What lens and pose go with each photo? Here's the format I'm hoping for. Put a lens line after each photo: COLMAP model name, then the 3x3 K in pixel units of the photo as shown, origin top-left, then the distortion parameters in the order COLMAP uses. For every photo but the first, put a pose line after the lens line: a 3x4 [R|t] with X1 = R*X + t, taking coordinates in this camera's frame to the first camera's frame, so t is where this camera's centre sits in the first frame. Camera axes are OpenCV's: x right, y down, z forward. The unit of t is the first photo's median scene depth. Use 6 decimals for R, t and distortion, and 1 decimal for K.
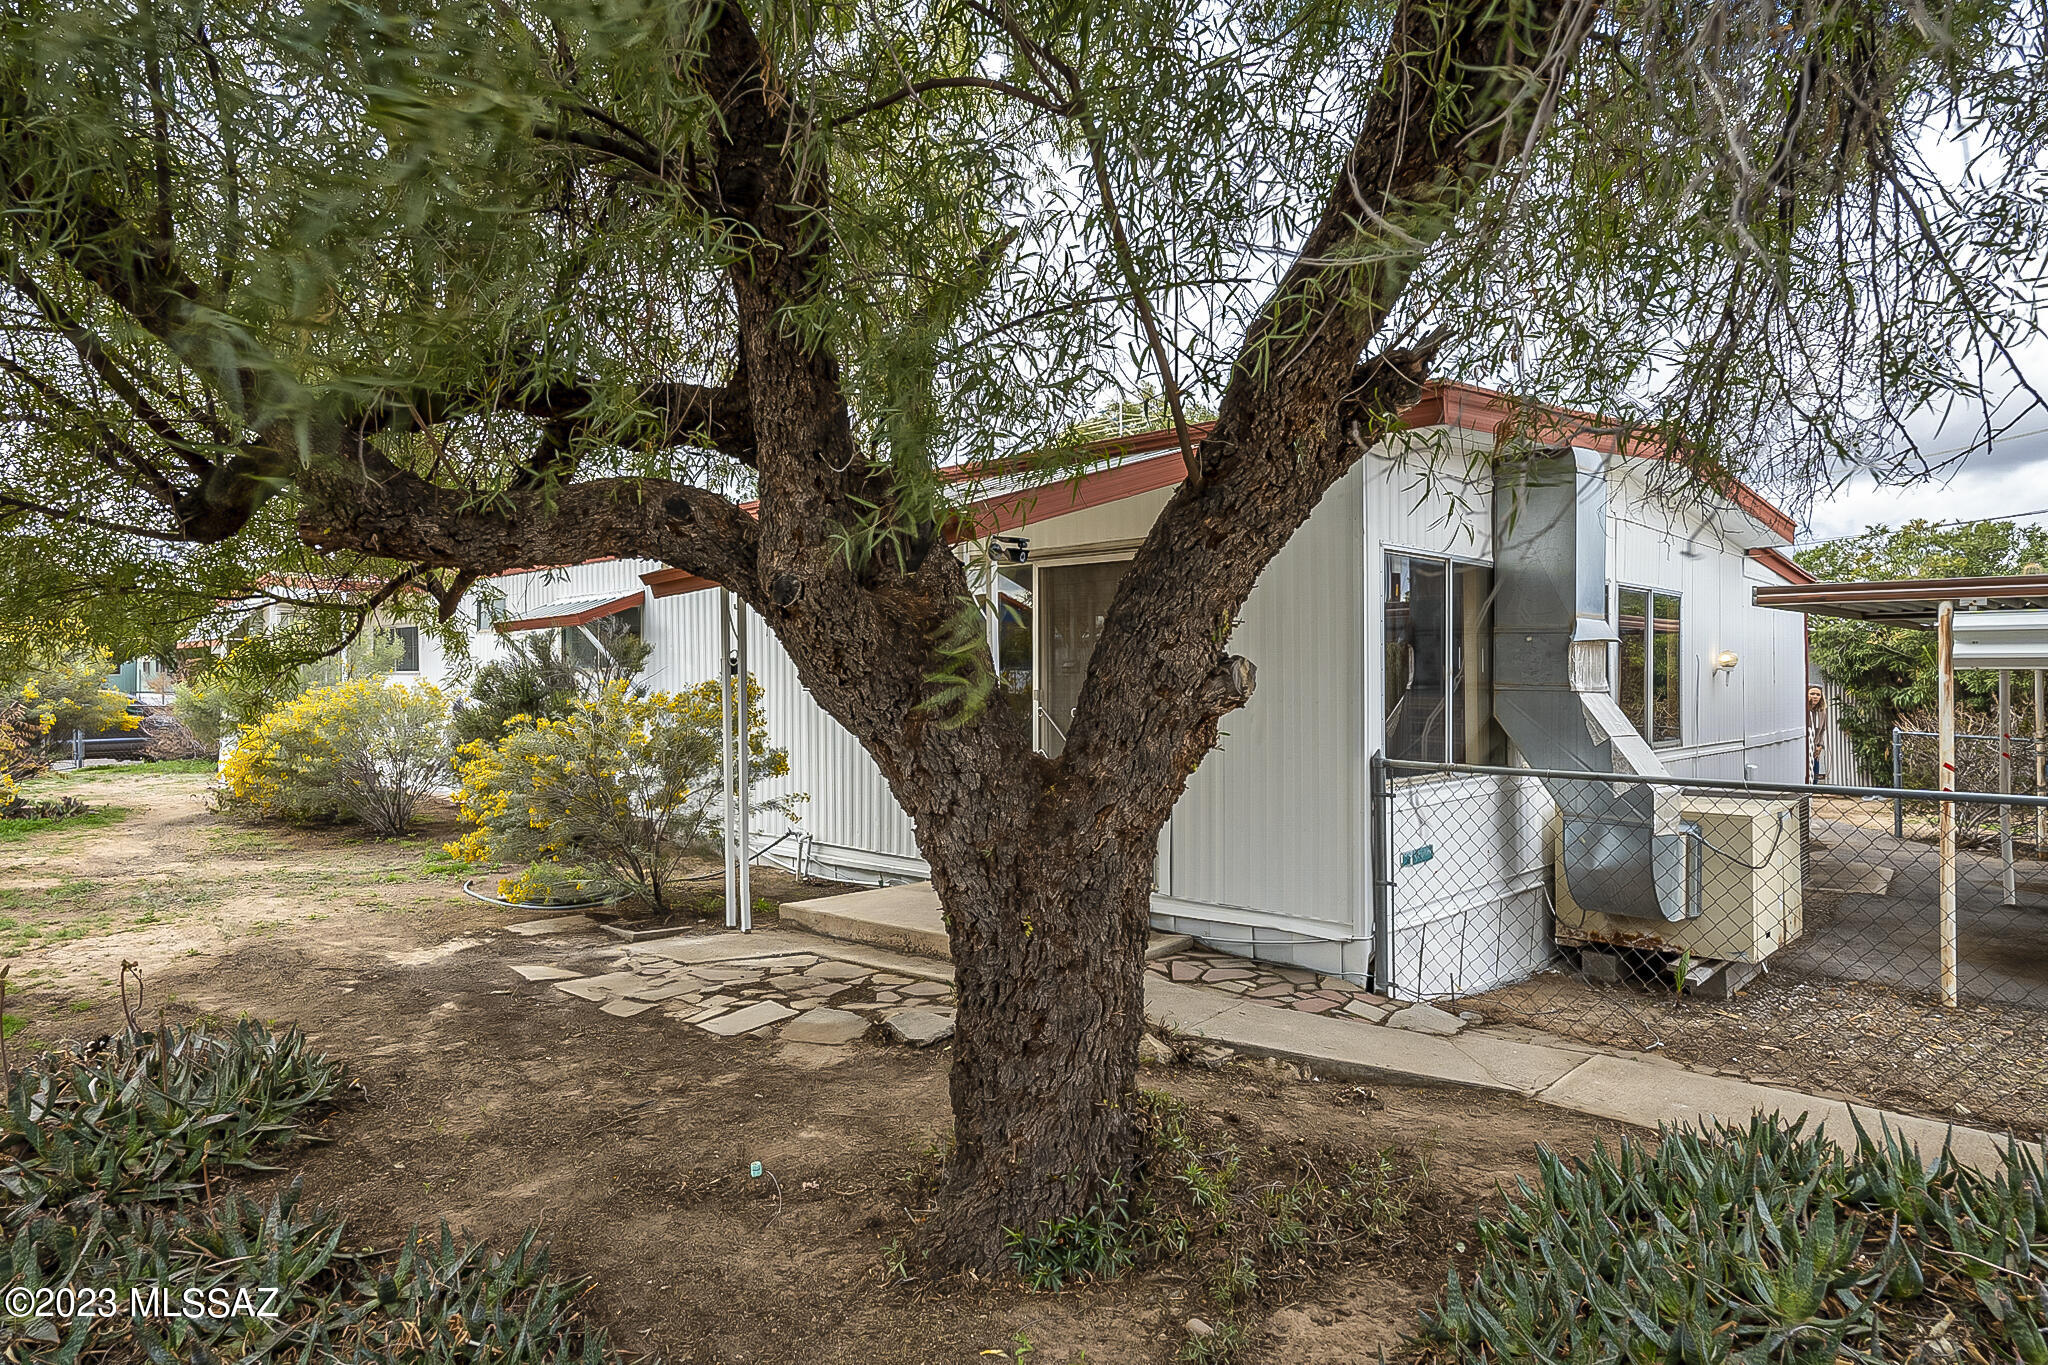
lens RADIAL K [[1237.1, 0, 1026.5], [0, 1237.1, 684.8], [0, 0, 1]] dist [-0.009470, -0.000428]
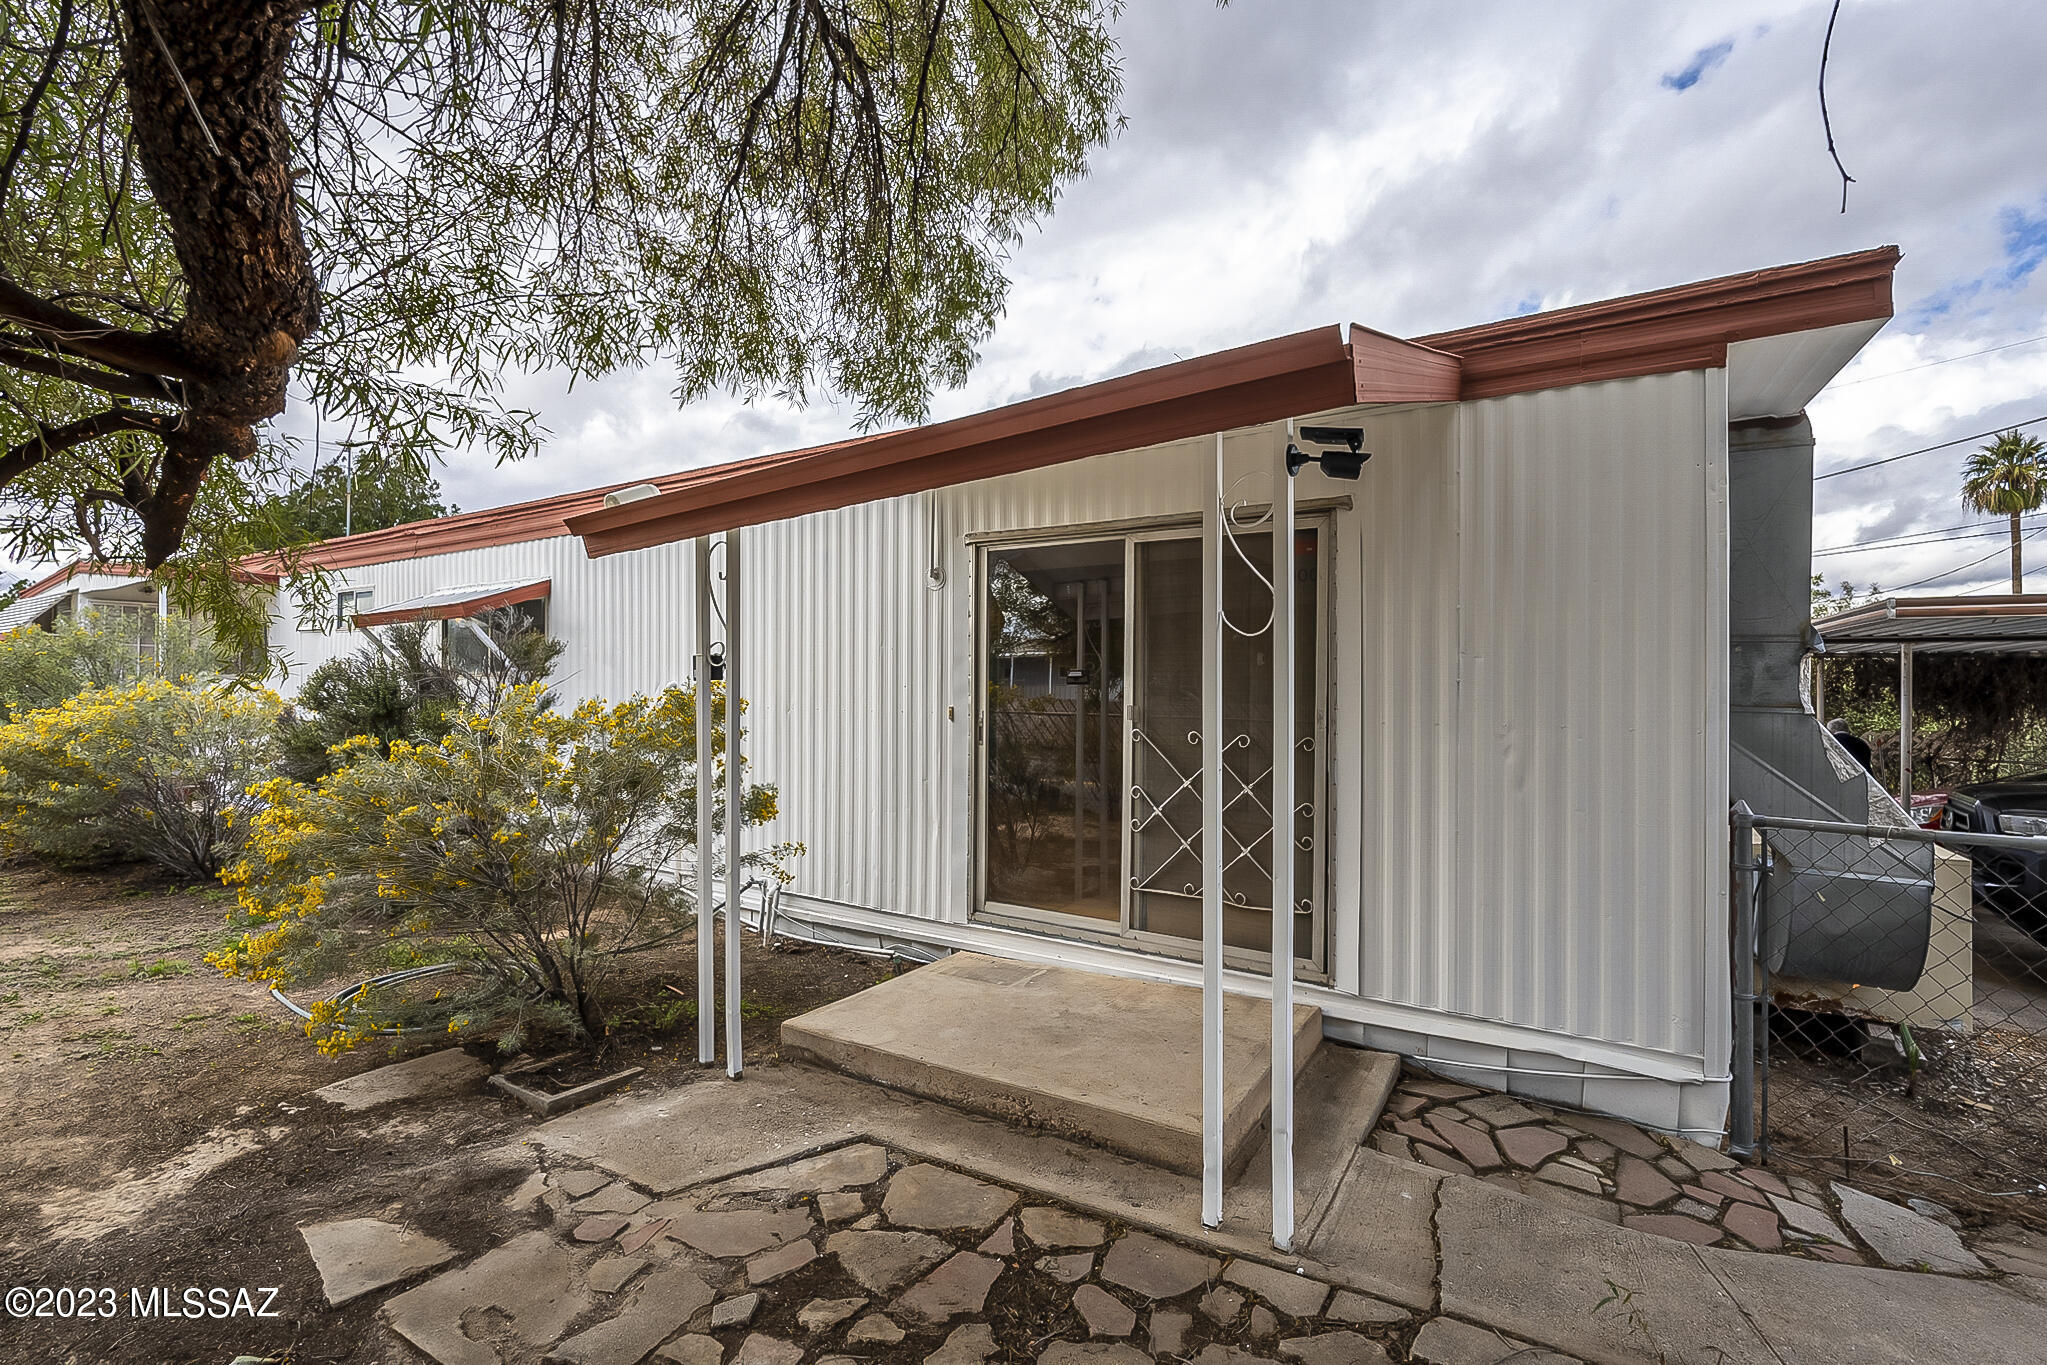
lens RADIAL K [[904.7, 0, 1019.4], [0, 904.7, 685.6], [0, 0, 1]] dist [-0.004480, 0.000891]
pose [[0.980415, 0.012445, 0.196548, -0.160419], [-0.010690, 0.999893, -0.009985, -0.001642], [-0.196651, 0.007689, 0.980443, 0.458544]]
